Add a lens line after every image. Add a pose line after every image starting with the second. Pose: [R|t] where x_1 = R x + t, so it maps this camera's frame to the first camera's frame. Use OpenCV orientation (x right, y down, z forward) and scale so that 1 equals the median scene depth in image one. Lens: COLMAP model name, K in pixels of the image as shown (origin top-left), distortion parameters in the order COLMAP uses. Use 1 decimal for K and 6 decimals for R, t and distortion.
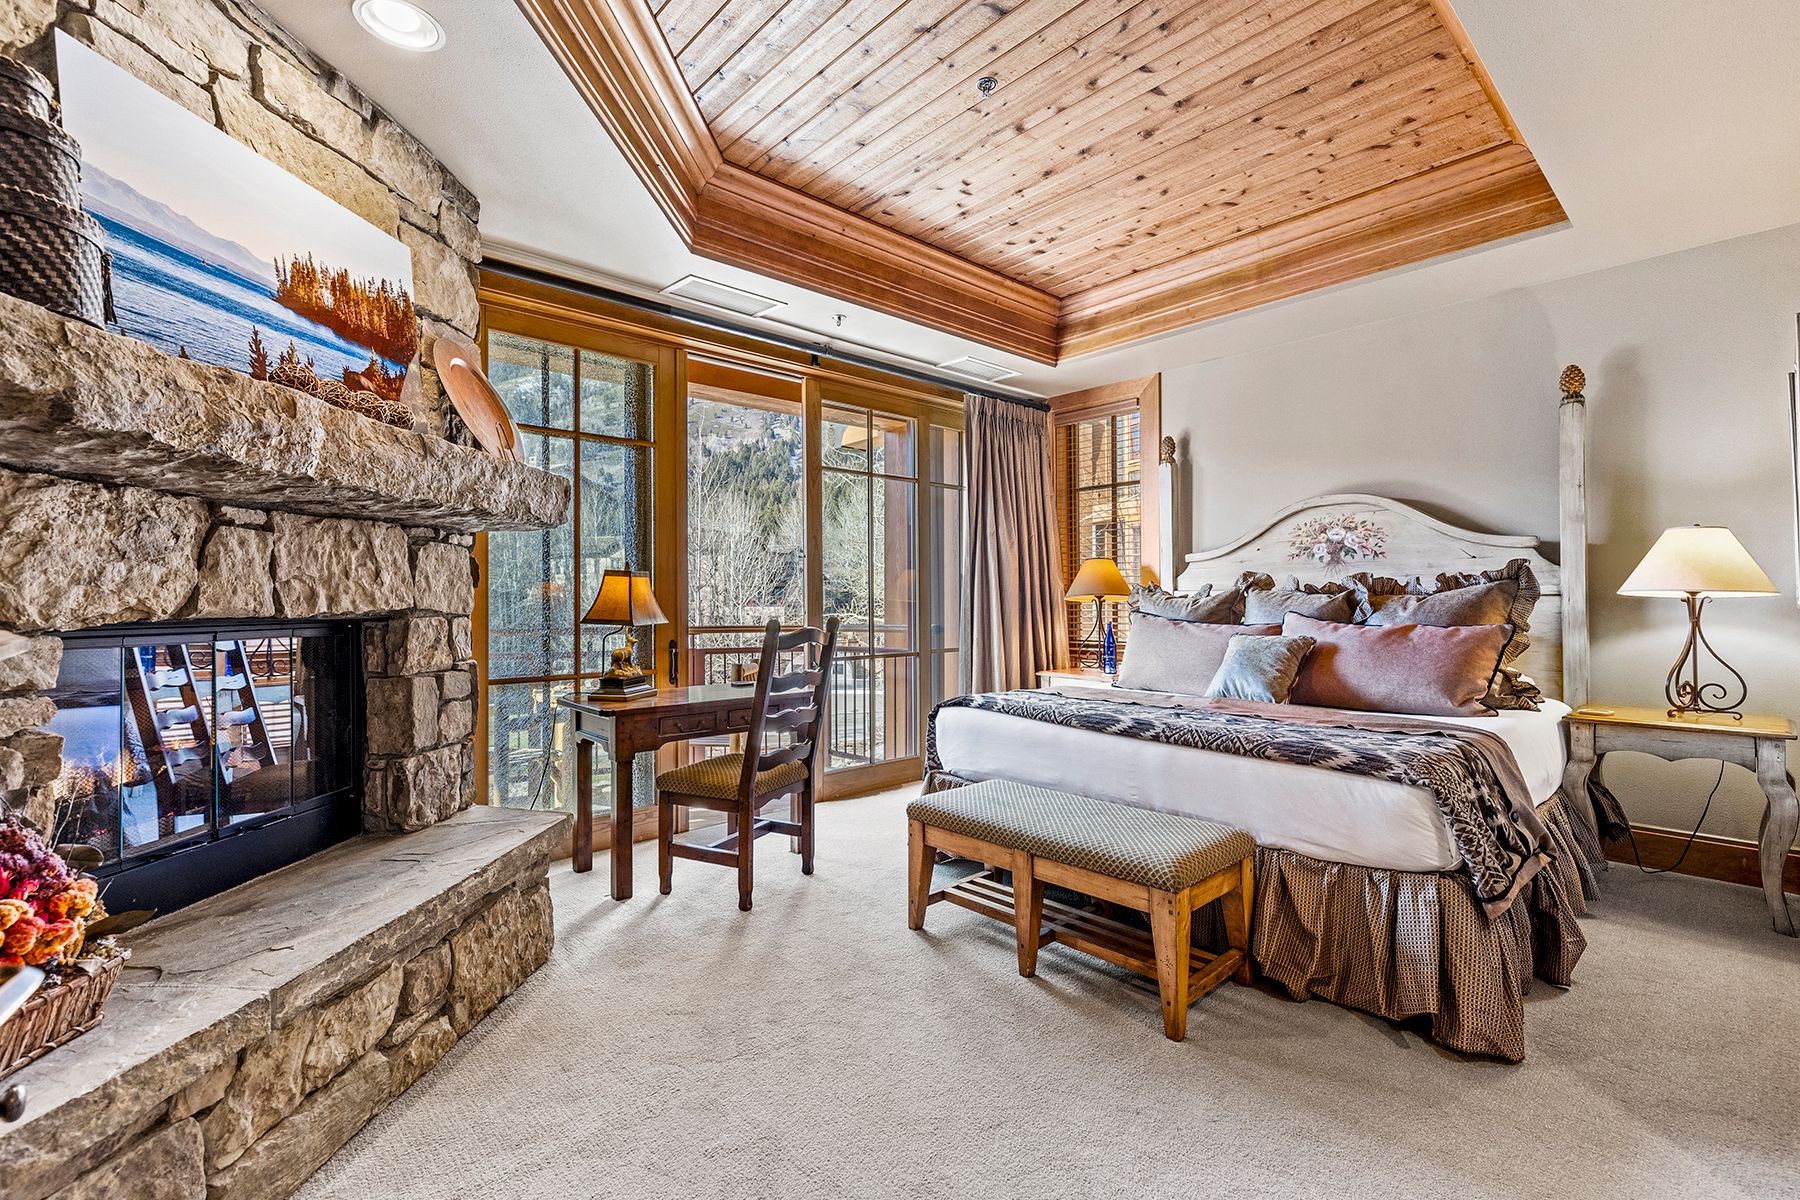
lens RADIAL K [[804.2, 0, 898.1], [0, 804.2, 597.4], [0, 0, 1]] dist [0.003810, -0.003345]
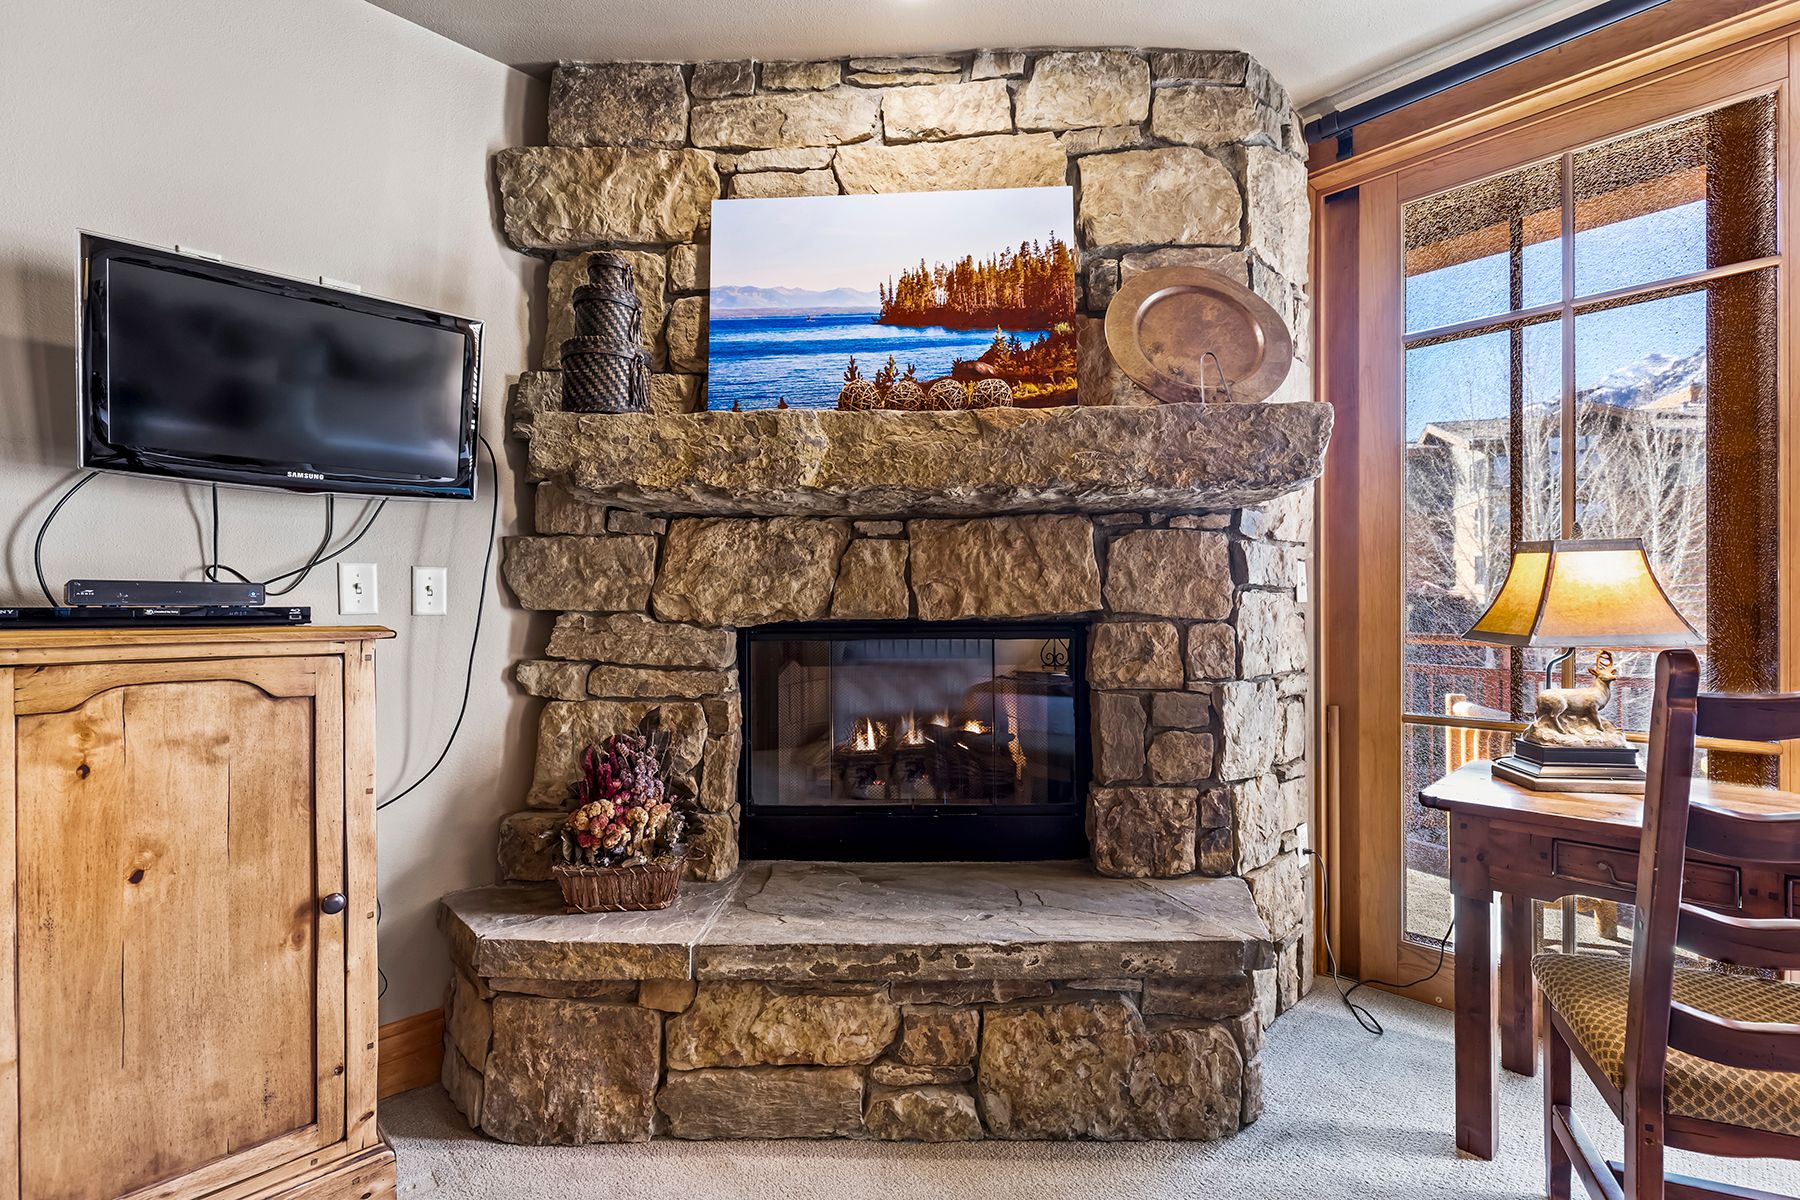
lens RADIAL K [[804.2, 0, 898.7], [0, 804.2, 610.5], [0, 0, 1]] dist [0.003810, -0.003345]
pose [[0.038199, 0.005718, -0.999254, 0.284735], [0.012719, 0.999900, 0.006208, 0.005930], [0.999189, -0.012947, 0.038123, 0.941093]]
